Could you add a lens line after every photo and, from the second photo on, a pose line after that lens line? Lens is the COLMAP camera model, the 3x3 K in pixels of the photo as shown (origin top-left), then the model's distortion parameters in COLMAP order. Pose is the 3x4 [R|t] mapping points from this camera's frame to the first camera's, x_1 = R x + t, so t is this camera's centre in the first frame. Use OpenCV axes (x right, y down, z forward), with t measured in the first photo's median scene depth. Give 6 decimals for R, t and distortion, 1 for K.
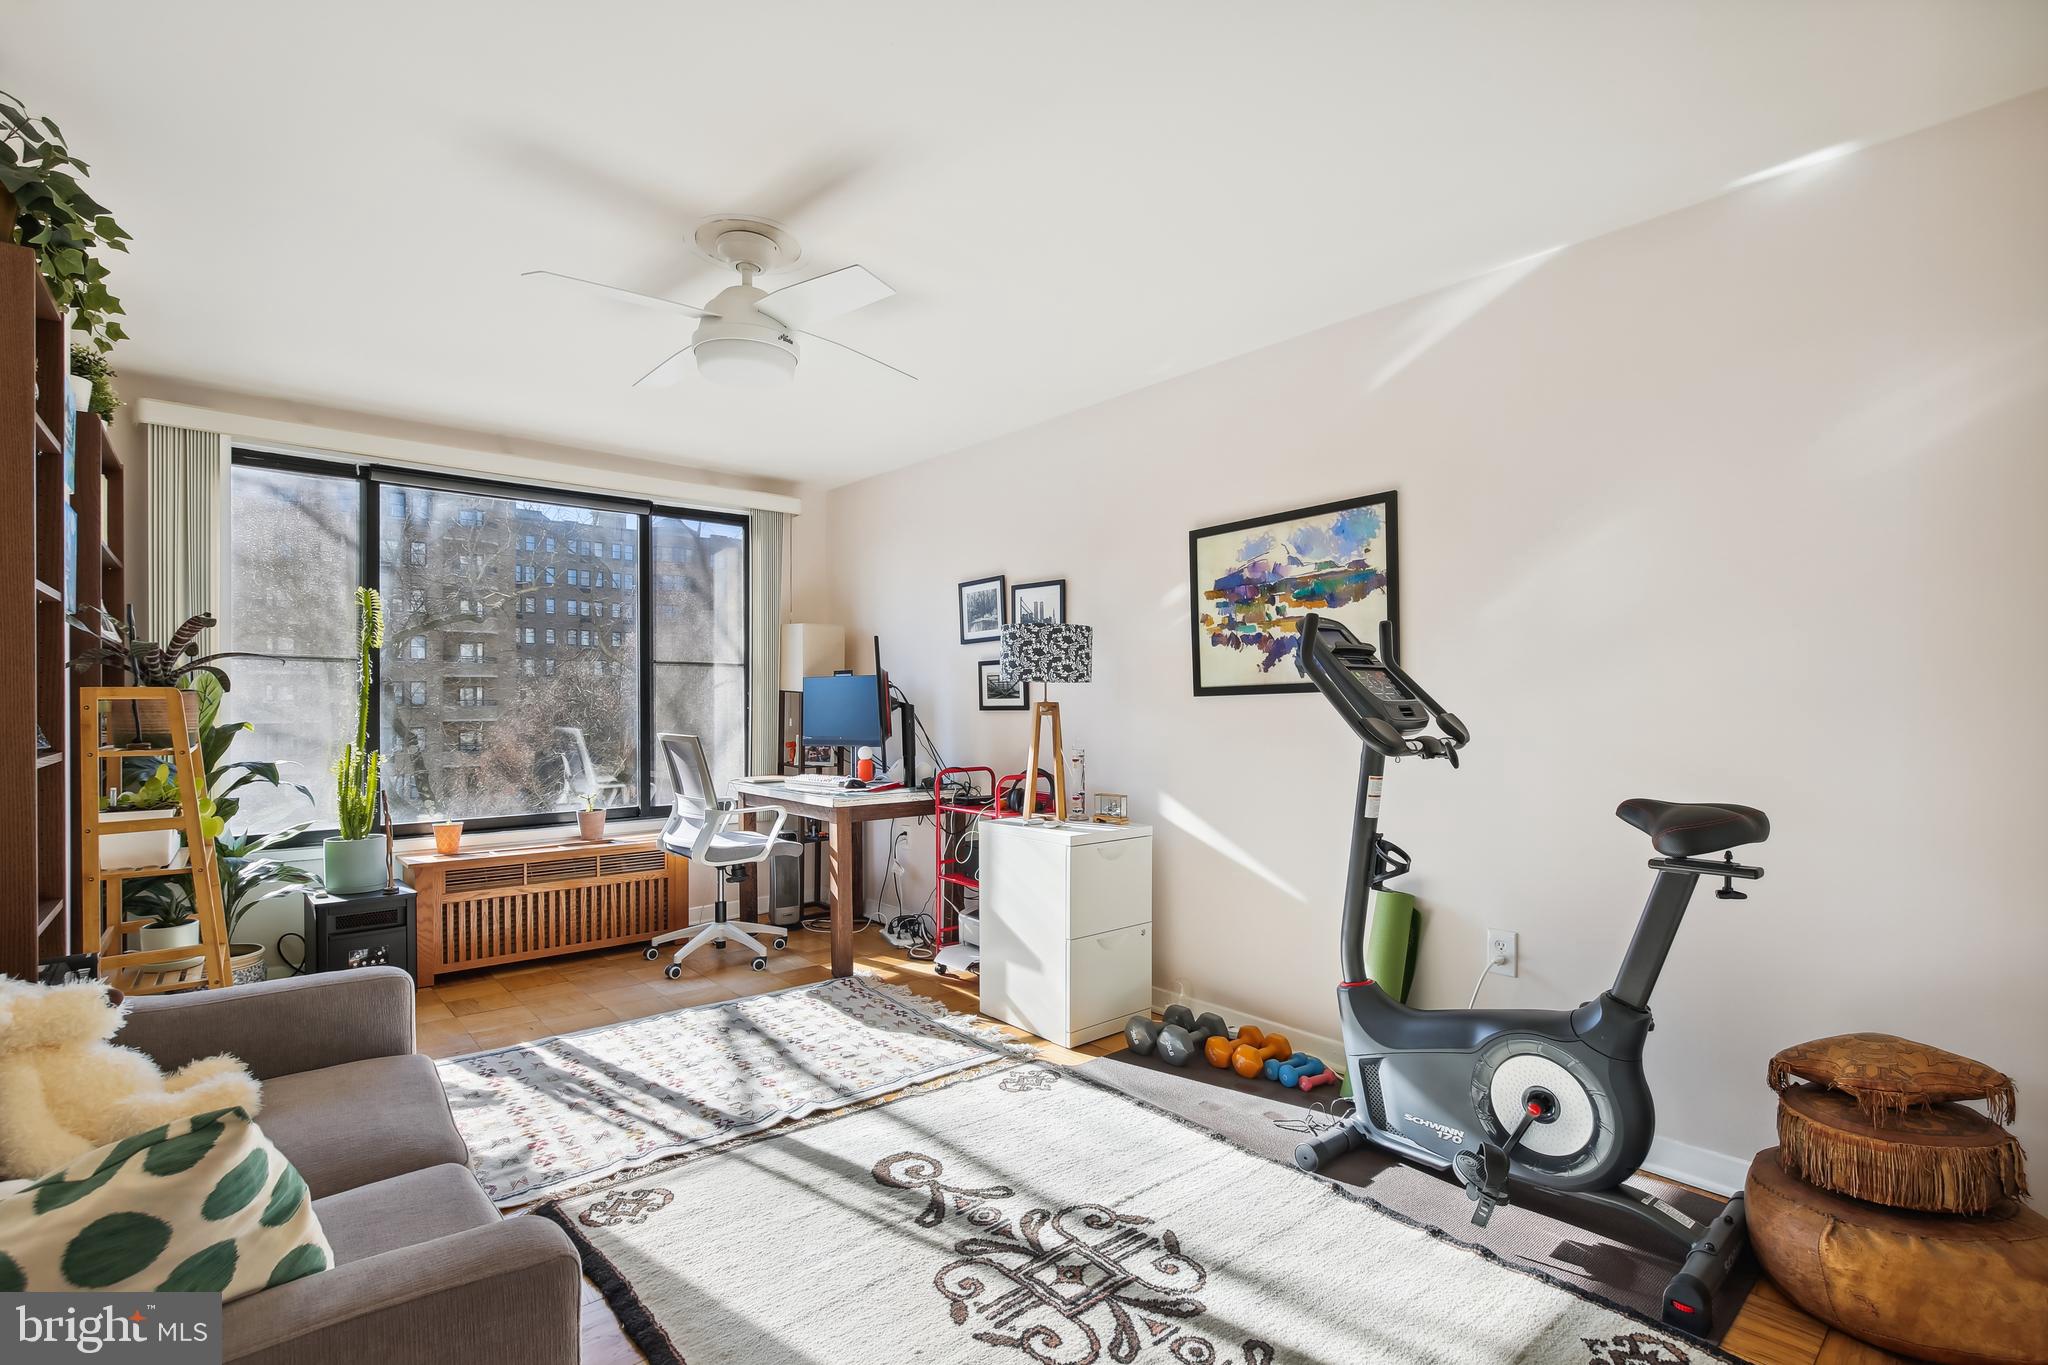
lens RADIAL K [[959.6, 0, 1042.7], [0, 959.6, 692.0], [0, 0, 1]] dist [-0.022559, 0.007061]
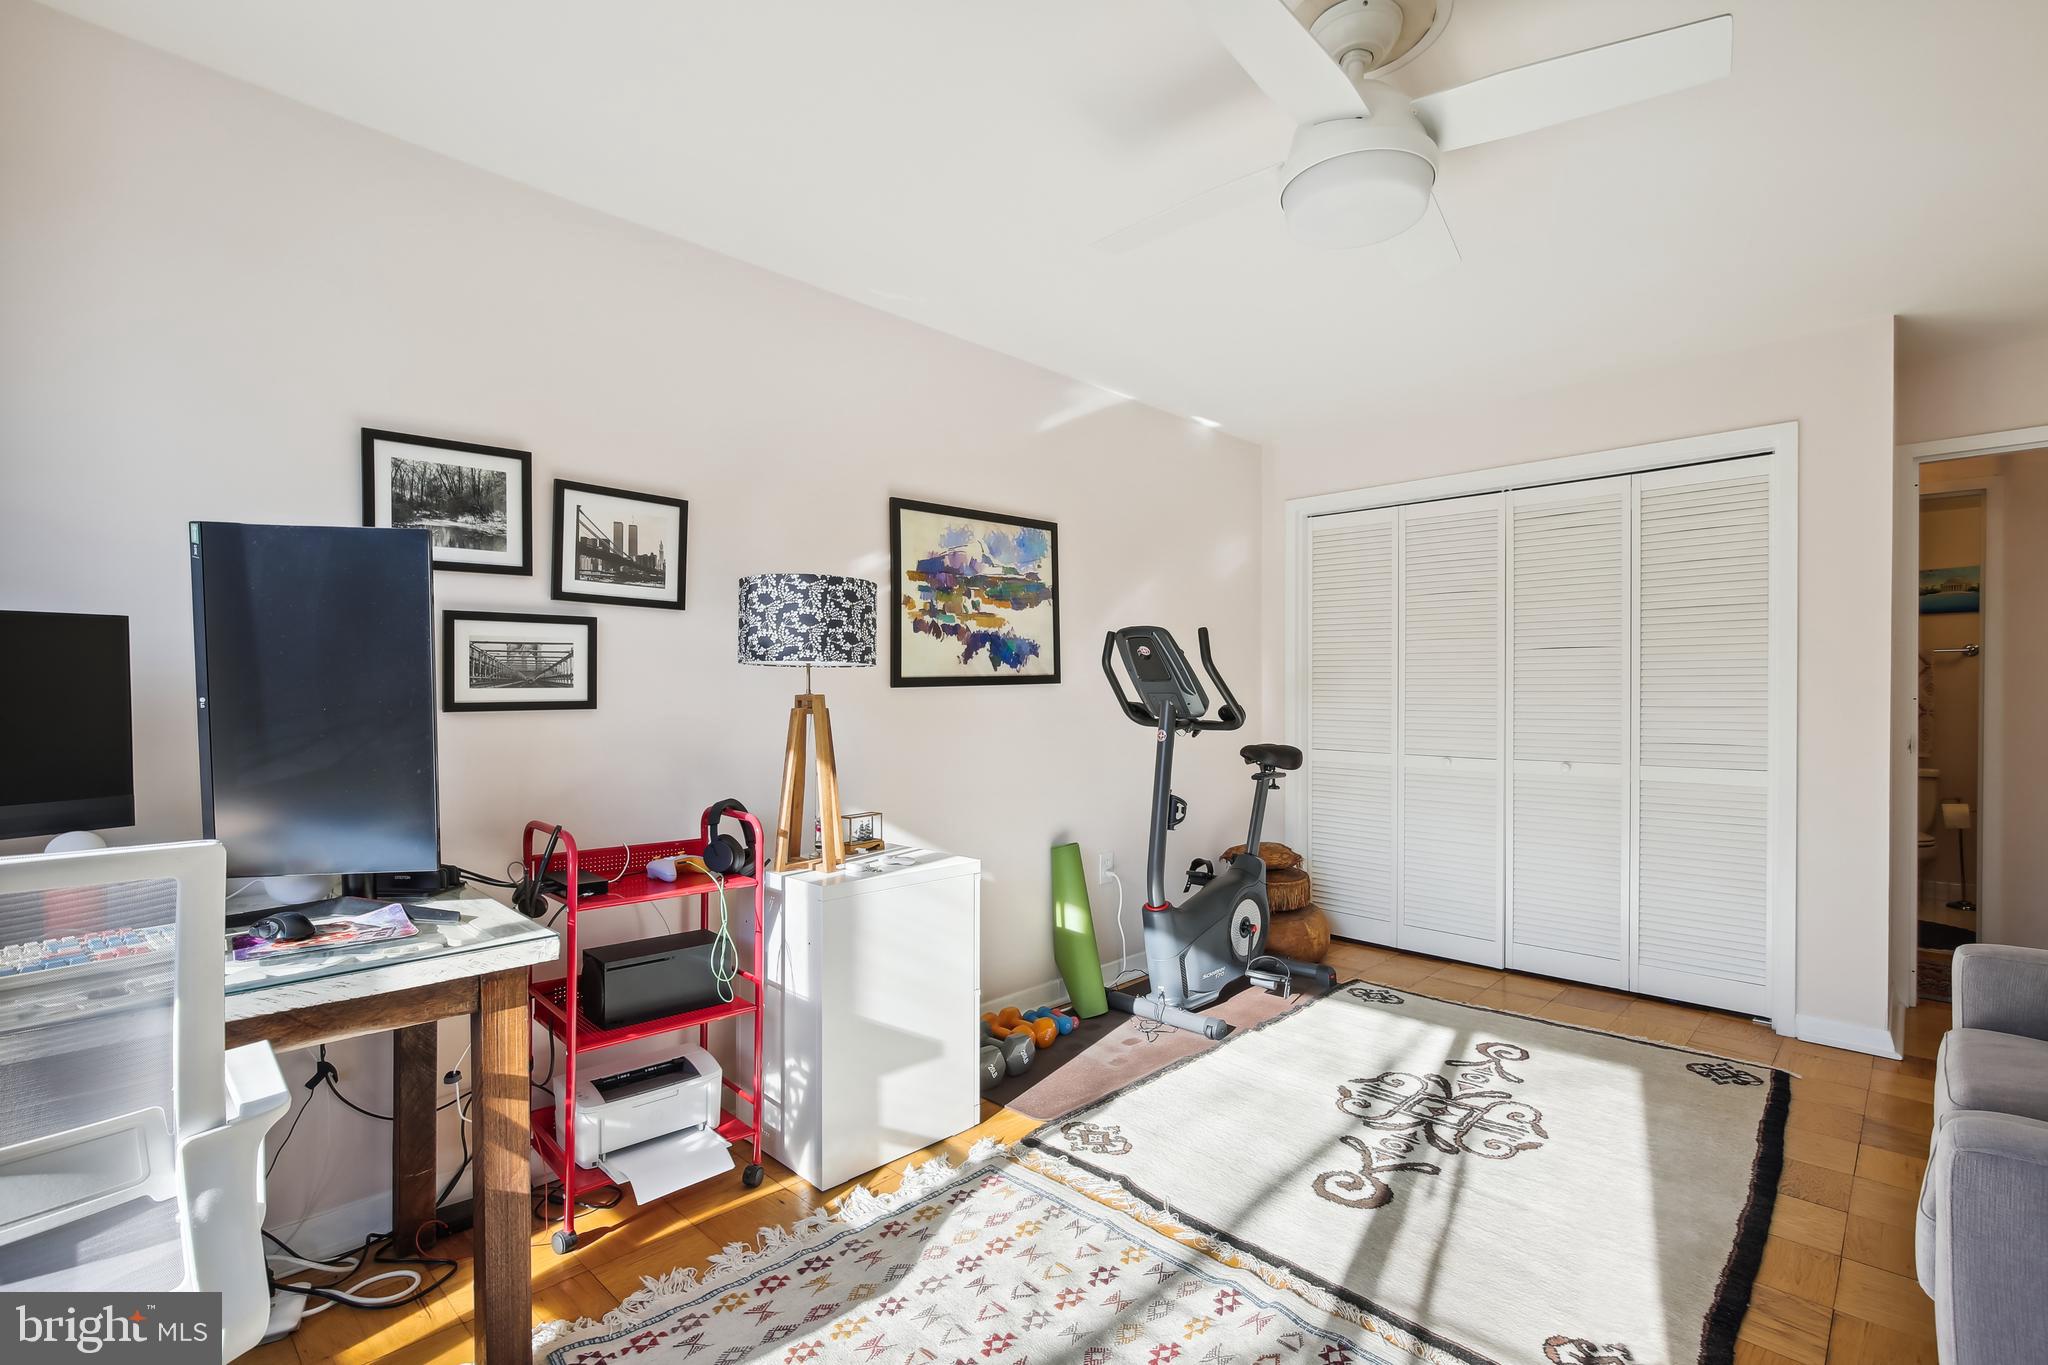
lens RADIAL K [[959.6, 0, 1002.4], [0, 959.6, 687.9], [0, 0, 1]] dist [-0.022559, 0.007061]
pose [[-0.074877, 0.003931, 0.997185, -0.788139], [-0.012372, 0.999912, -0.004871, 0.008739], [-0.997116, -0.012702, -0.074822, 1.057781]]
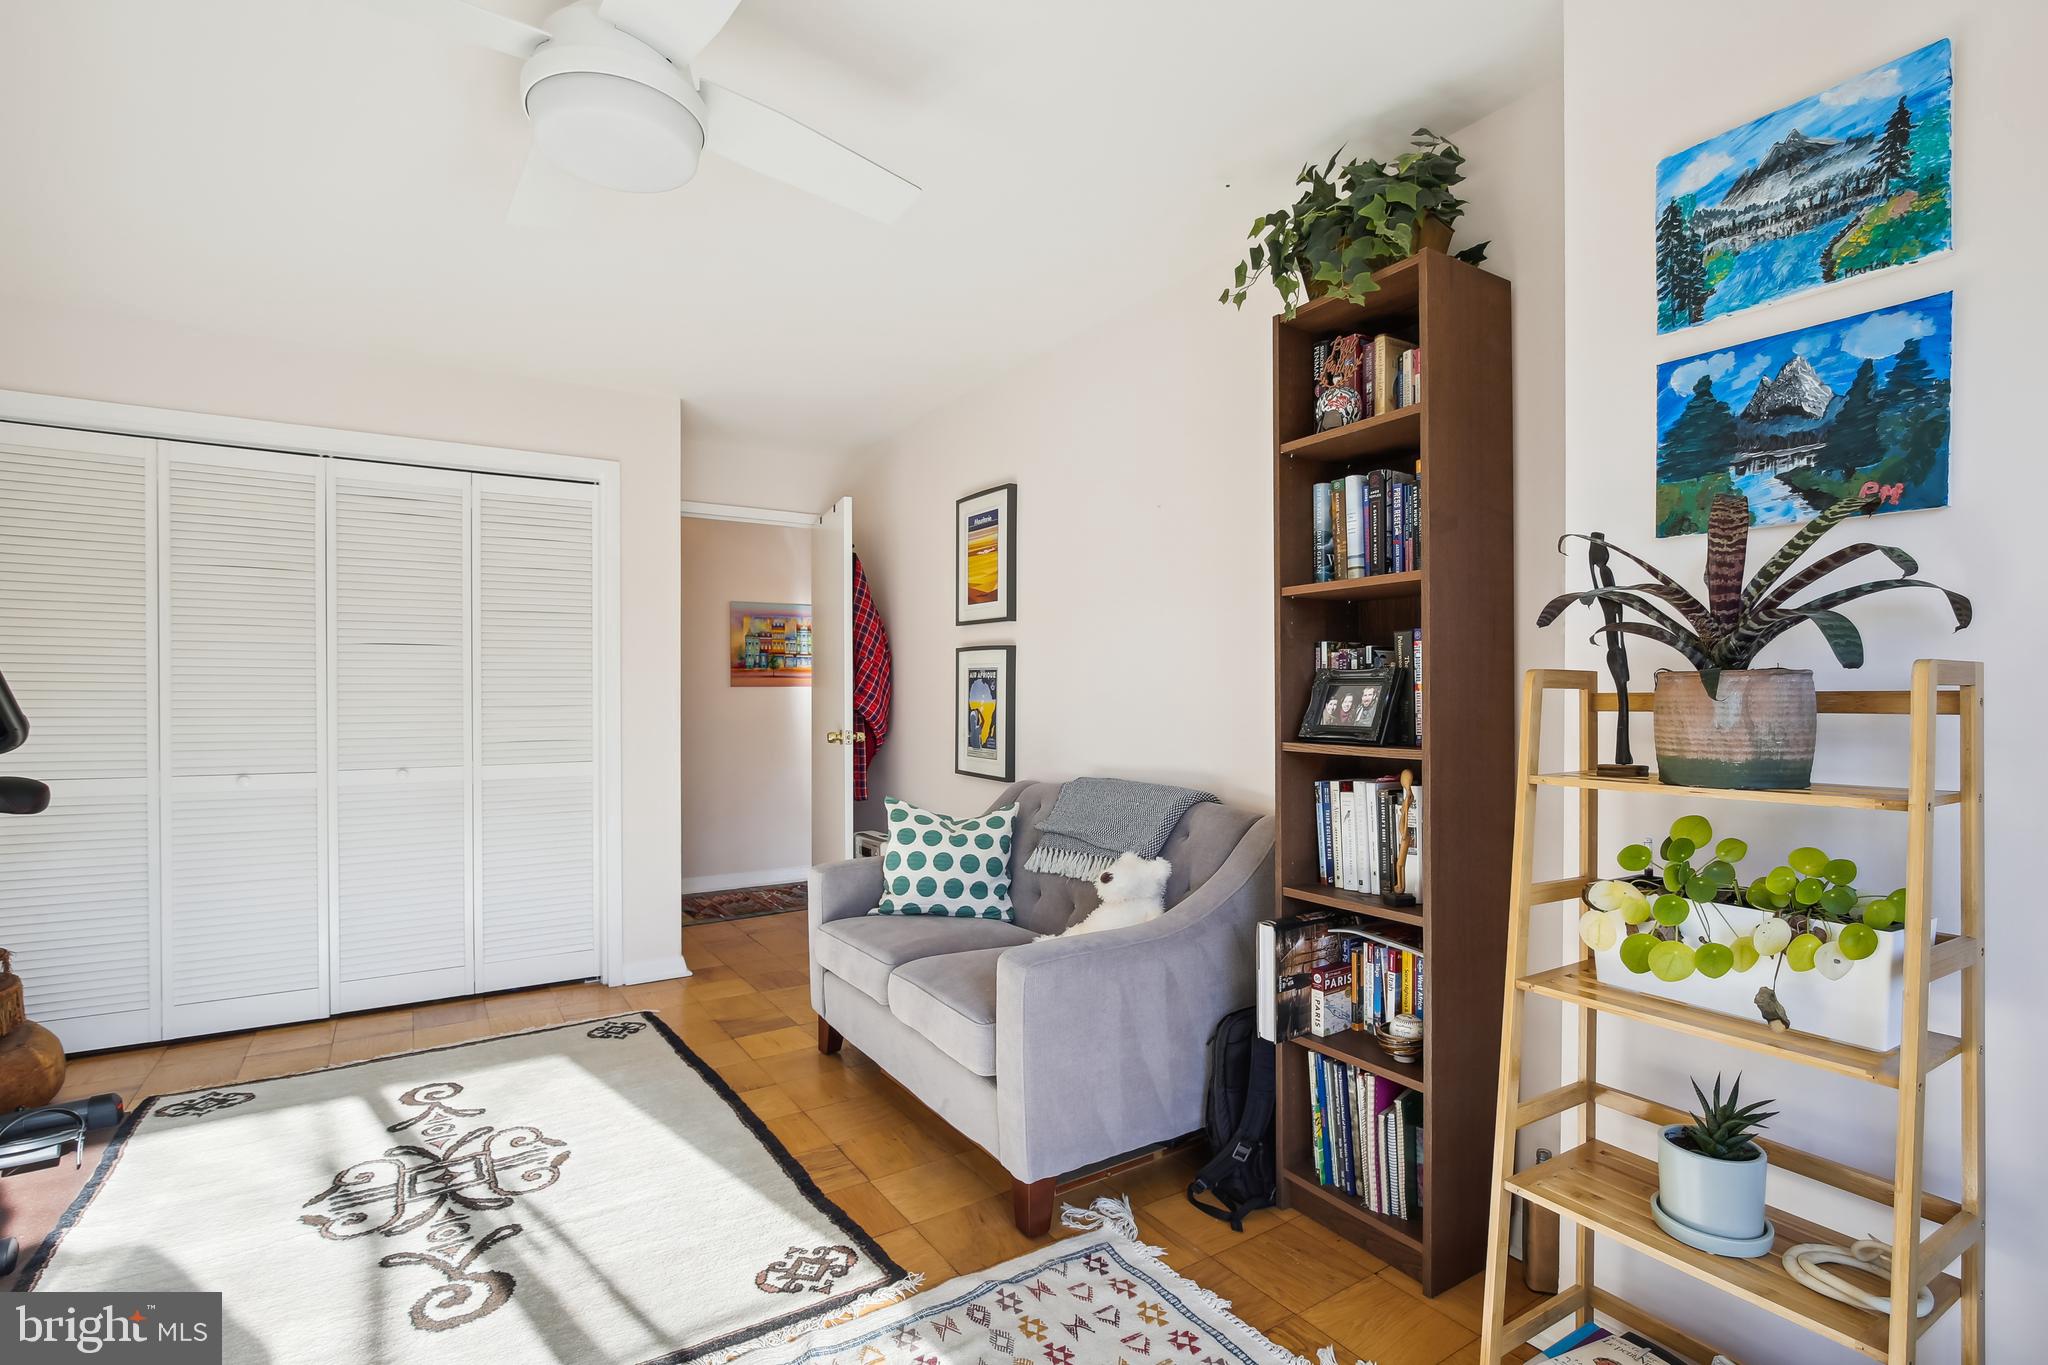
lens RADIAL K [[959.6, 0, 1072.6], [0, 959.6, 705.5], [0, 0, 1]] dist [-0.022559, 0.007061]
pose [[-0.993736, 0.001911, 0.111735, -0.536405], [0.002351, 0.999990, 0.003806, 0.011288], [-0.111727, 0.004045, -0.993731, 1.269198]]
